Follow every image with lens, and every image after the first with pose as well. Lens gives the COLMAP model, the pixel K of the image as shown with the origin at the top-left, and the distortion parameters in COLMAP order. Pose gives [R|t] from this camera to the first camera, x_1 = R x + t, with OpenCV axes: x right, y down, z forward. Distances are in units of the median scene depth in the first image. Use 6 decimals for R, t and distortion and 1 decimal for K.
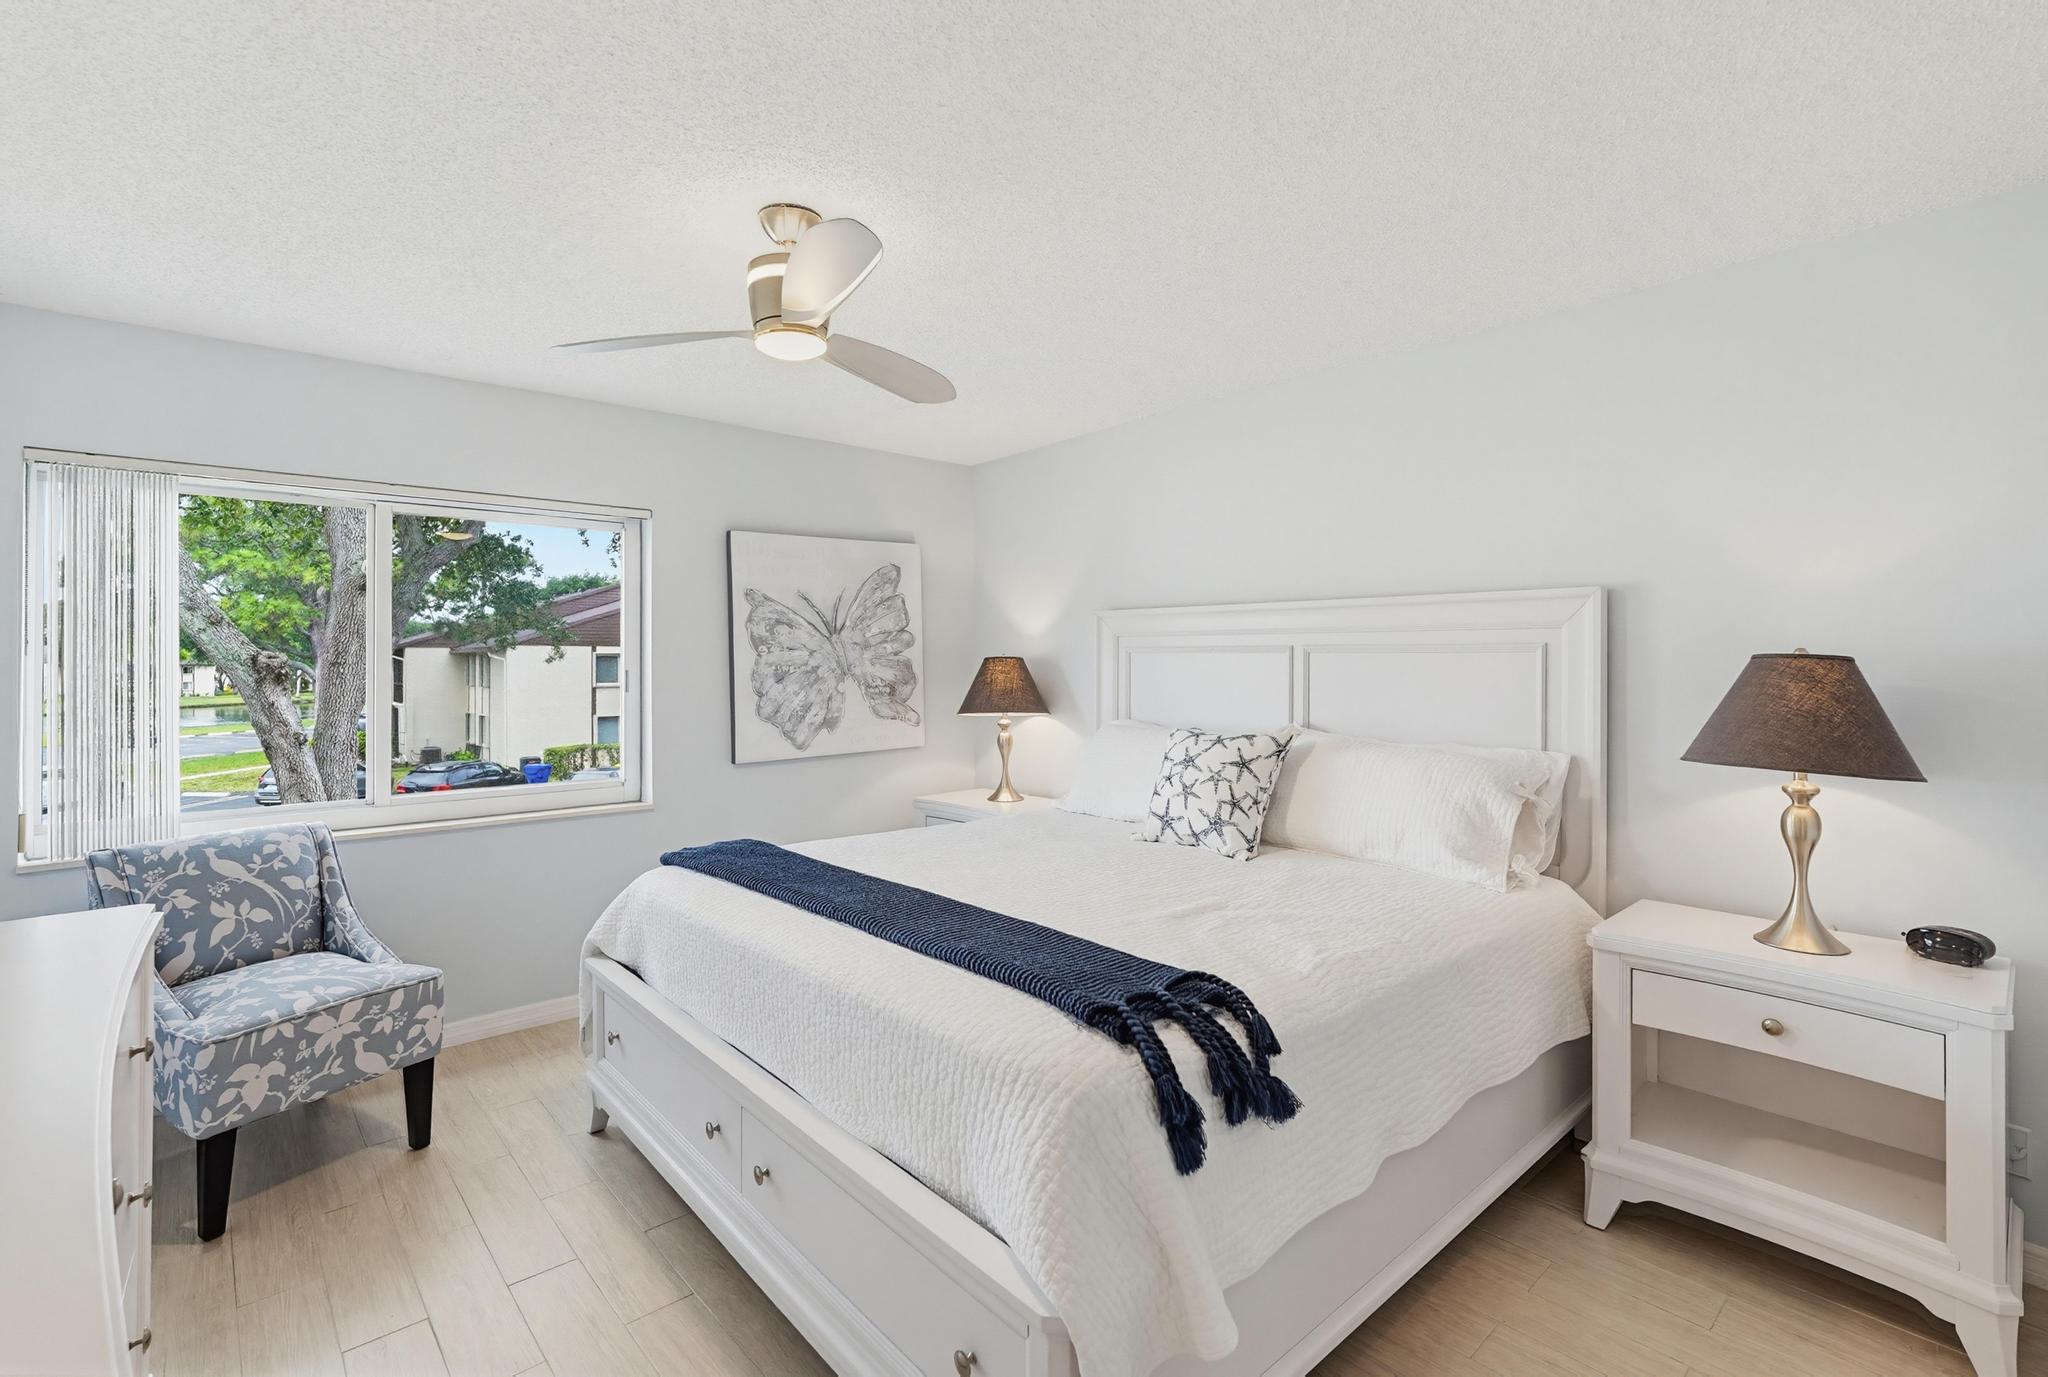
lens RADIAL K [[952.4, 0, 1024.0], [0, 952.4, 688.5], [0, 0, 1]] dist [0.001659, 0.000478]
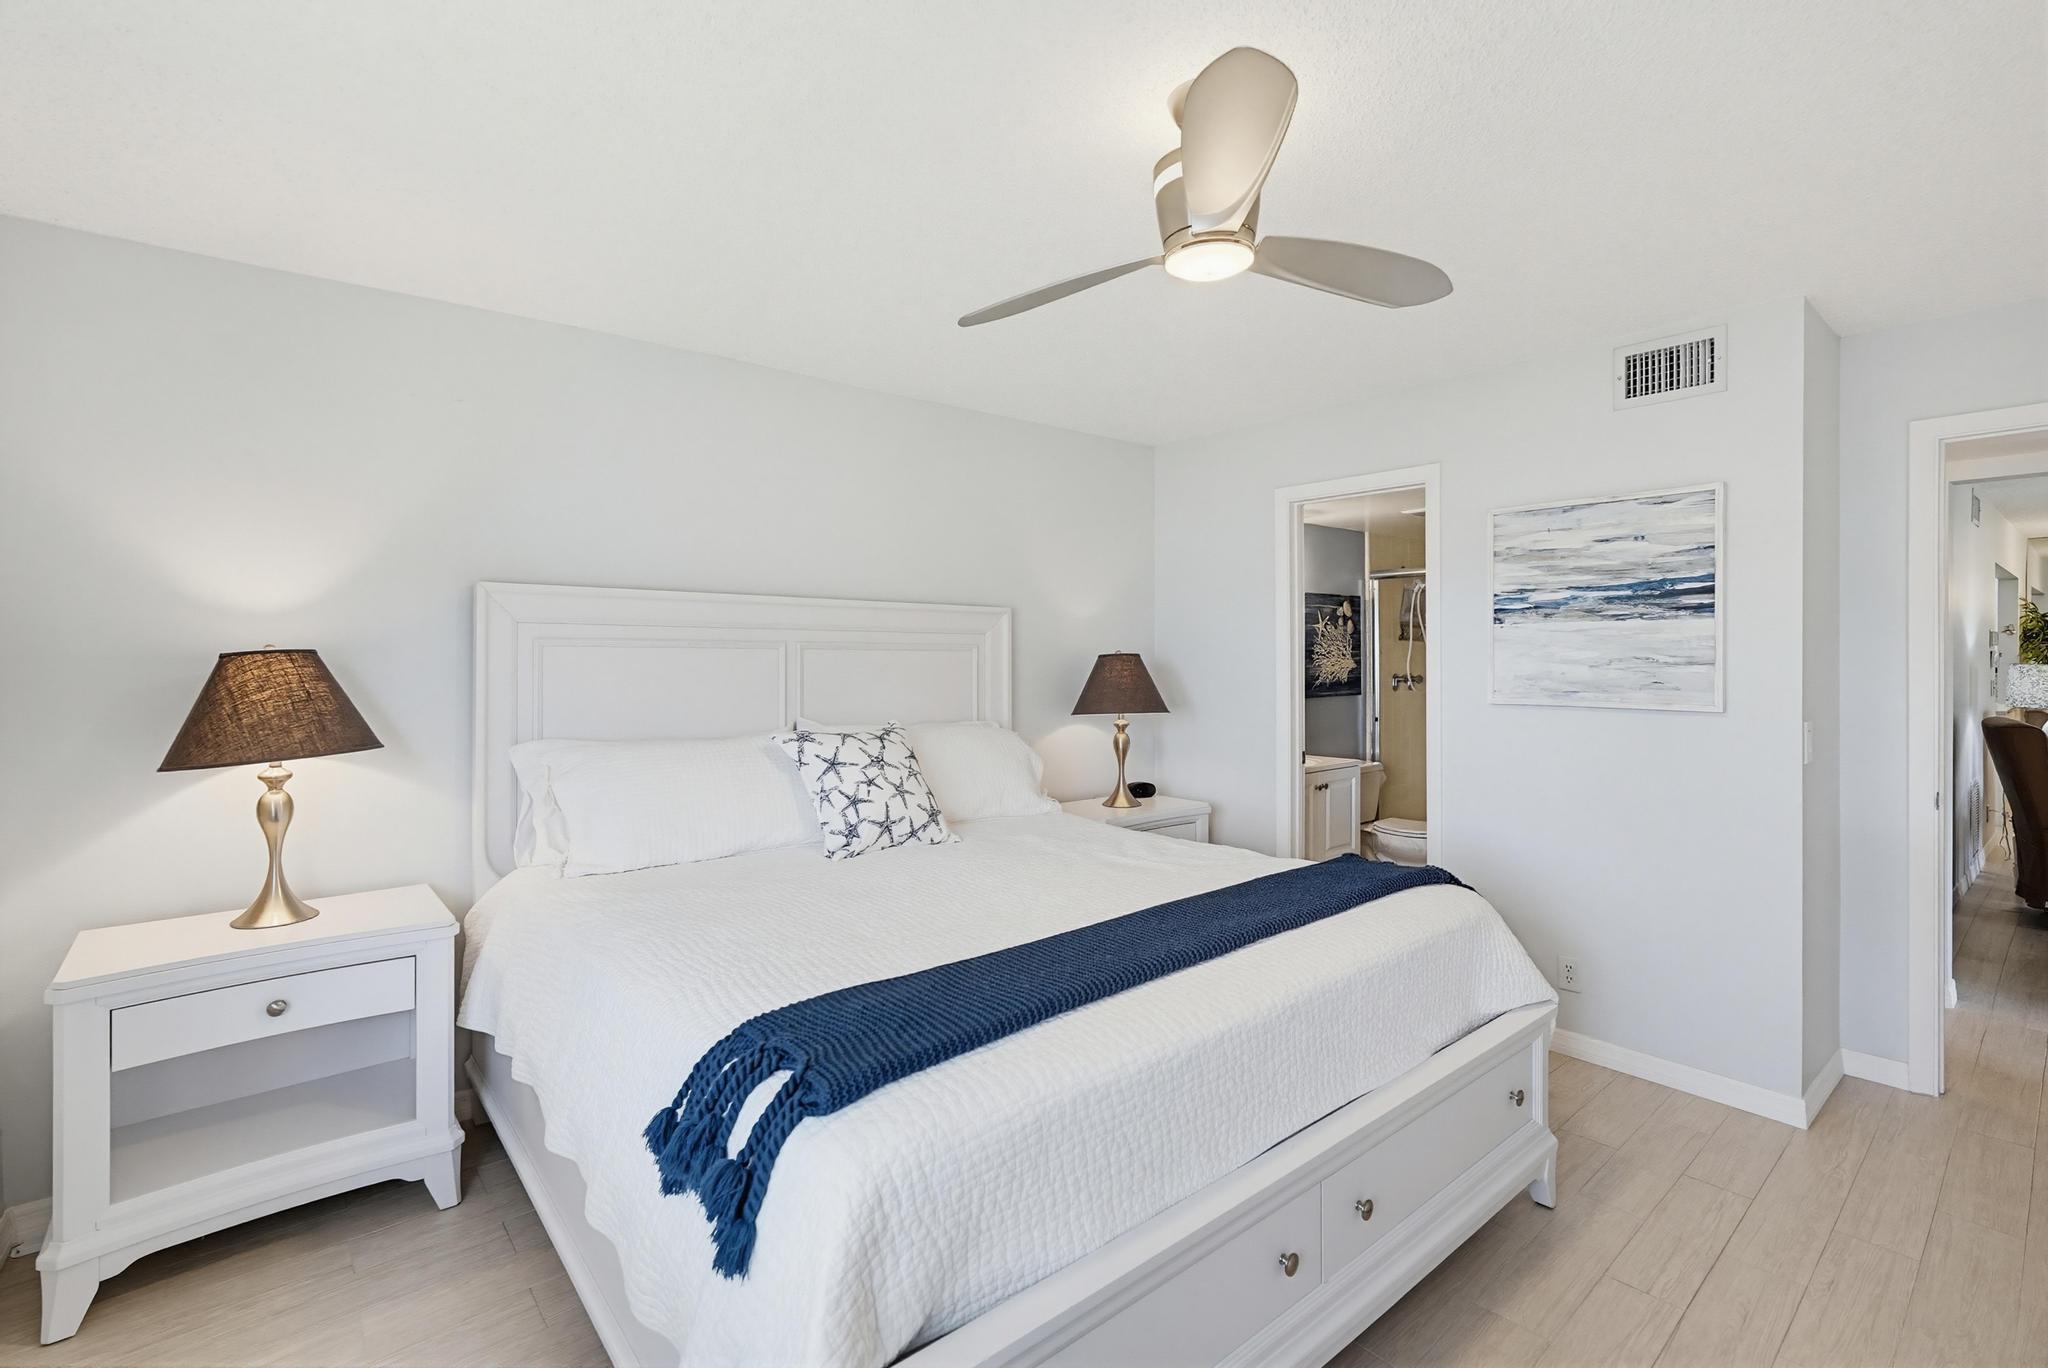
lens RADIAL K [[905.1, 0, 967.7], [0, 905.1, 659.4], [0, 0, 1]] dist [-0.001980, -0.000400]
pose [[0.056503, -0.005886, 0.998385, -0.503707], [0.028820, 0.999576, 0.004262, -0.019885], [-0.997986, 0.028532, 0.056649, 0.578998]]
